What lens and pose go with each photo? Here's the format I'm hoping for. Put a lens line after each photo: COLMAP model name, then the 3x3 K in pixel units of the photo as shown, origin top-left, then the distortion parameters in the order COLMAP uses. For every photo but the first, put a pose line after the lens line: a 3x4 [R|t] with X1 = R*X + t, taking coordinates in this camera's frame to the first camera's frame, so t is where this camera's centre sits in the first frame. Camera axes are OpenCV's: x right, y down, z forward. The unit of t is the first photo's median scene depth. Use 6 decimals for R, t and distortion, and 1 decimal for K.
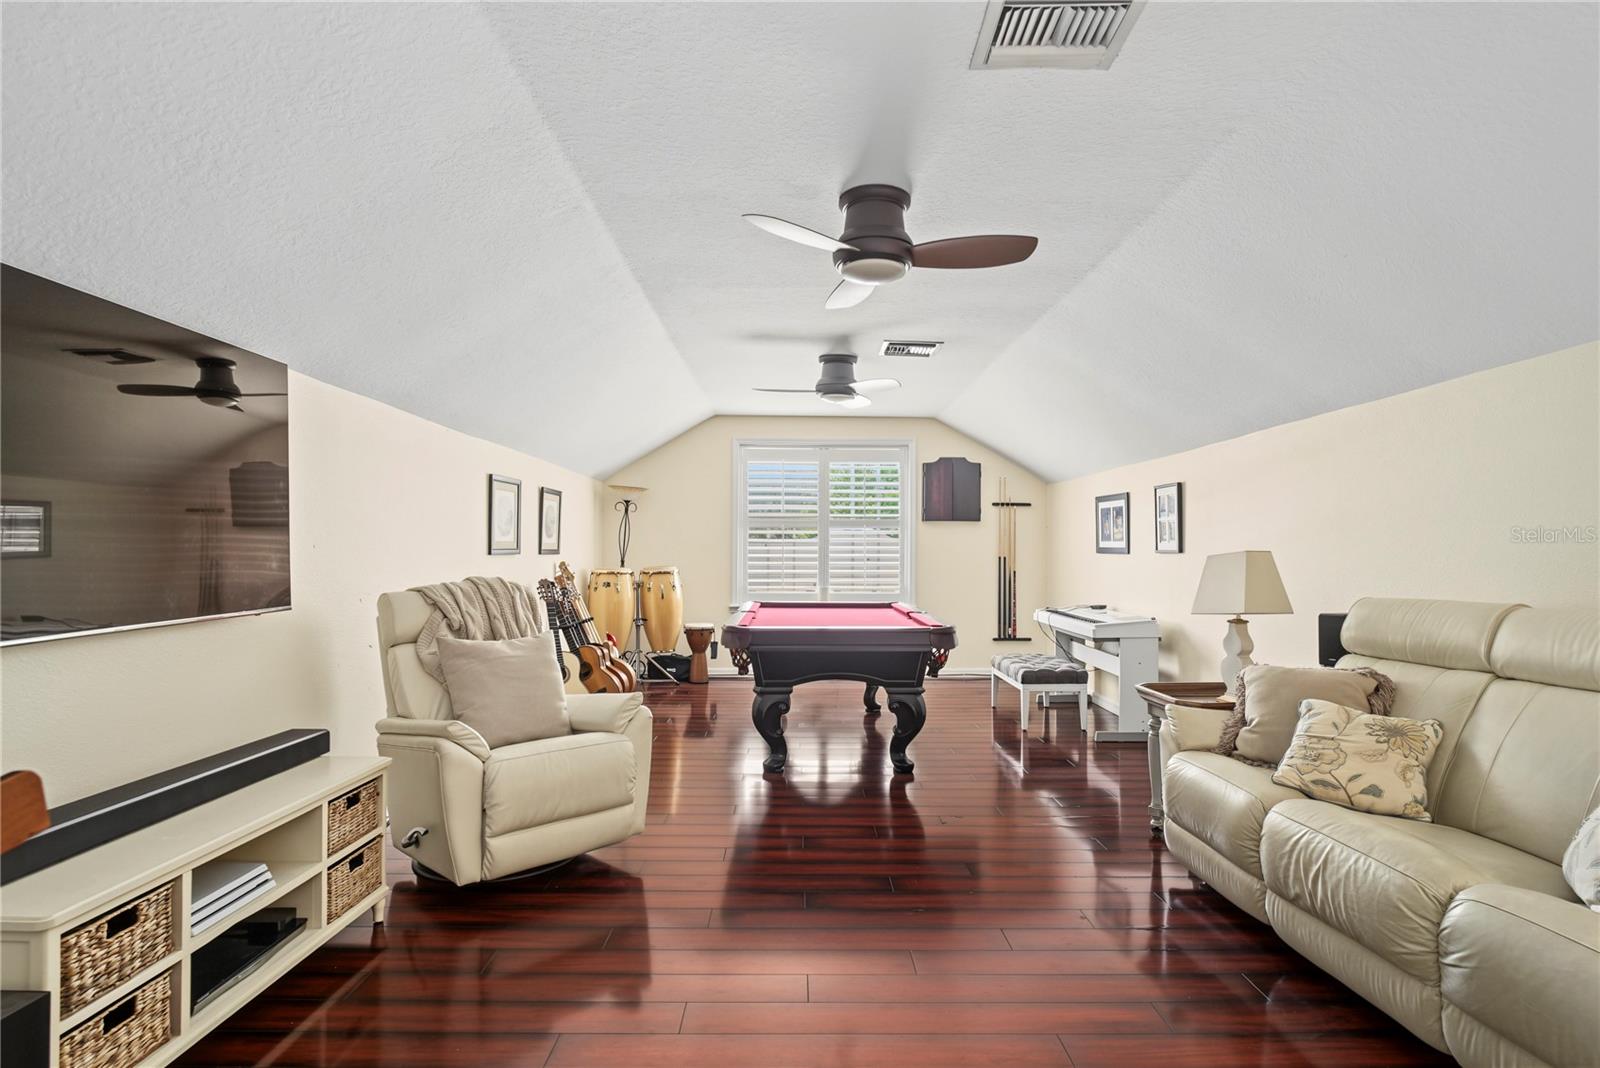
lens RADIAL K [[830.3, 0, 794.4], [0, 830.3, 537.6], [0, 0, 1]] dist [-0.006576, 0.001547]
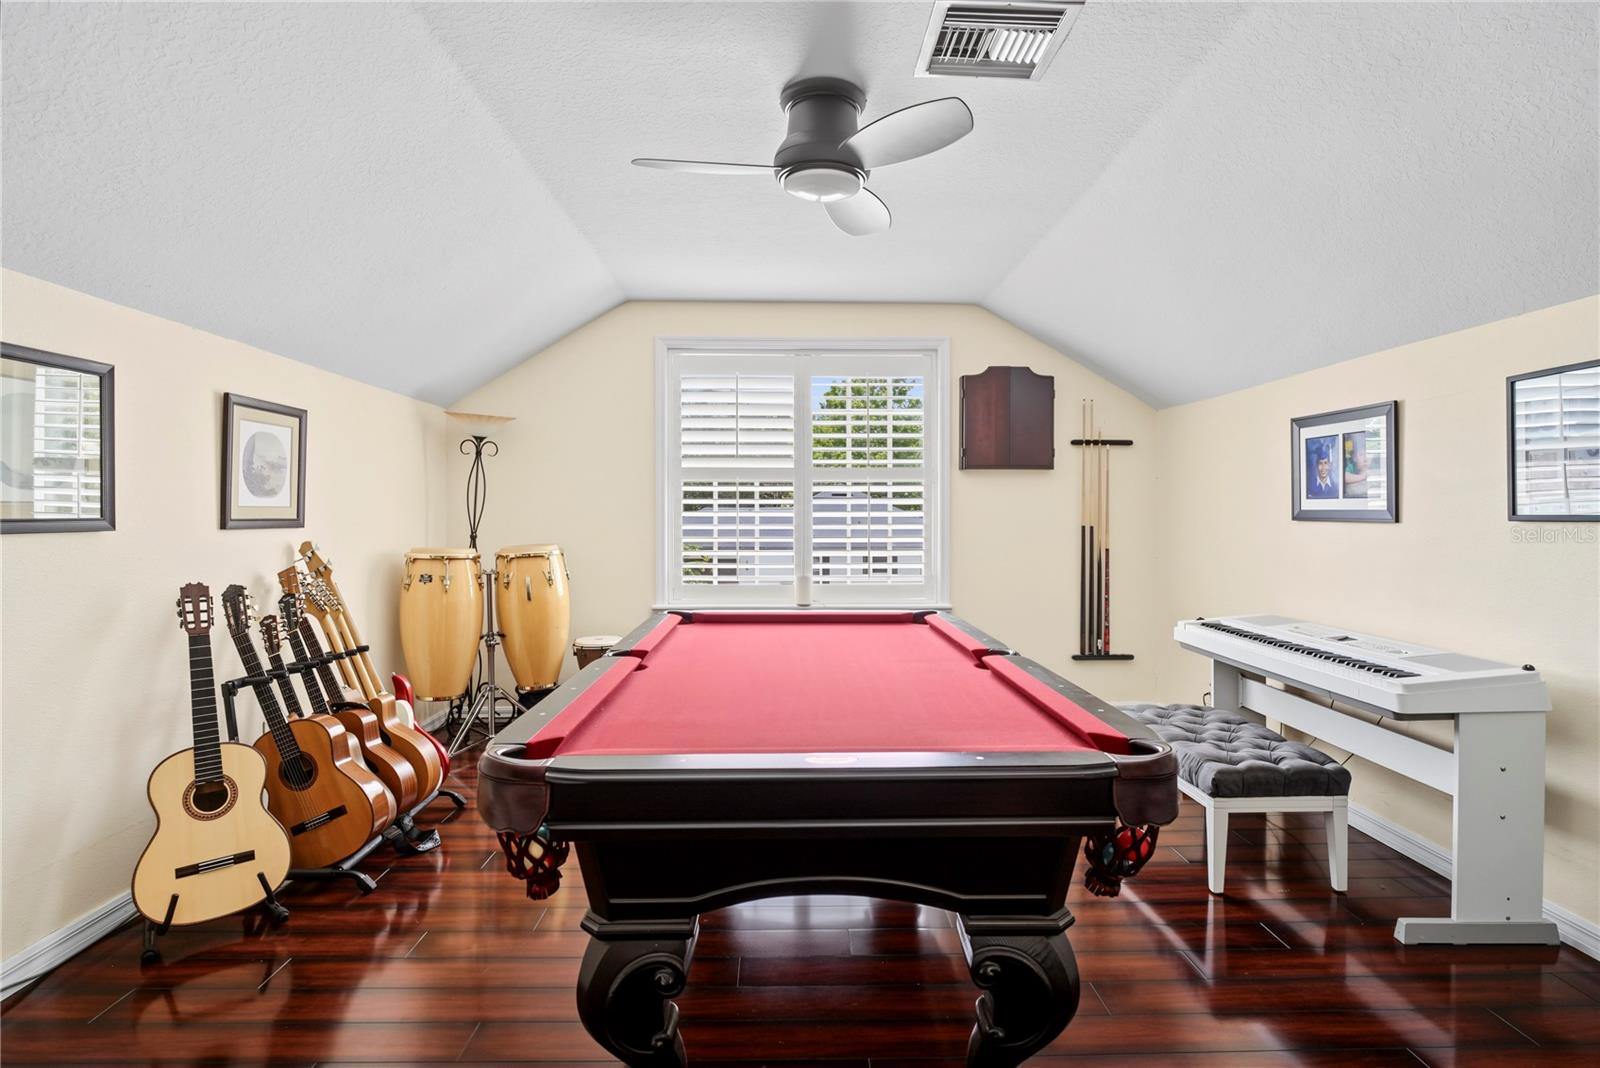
lens RADIAL K [[830.3, 0, 802.9], [0, 830.3, 527.0], [0, 0, 1]] dist [-0.006576, 0.001547]
pose [[0.999667, -0.005357, 0.025247, 0.021481], [0.004600, 0.999541, 0.029944, 0.004410], [-0.025396, -0.029818, 0.999233, 0.404755]]
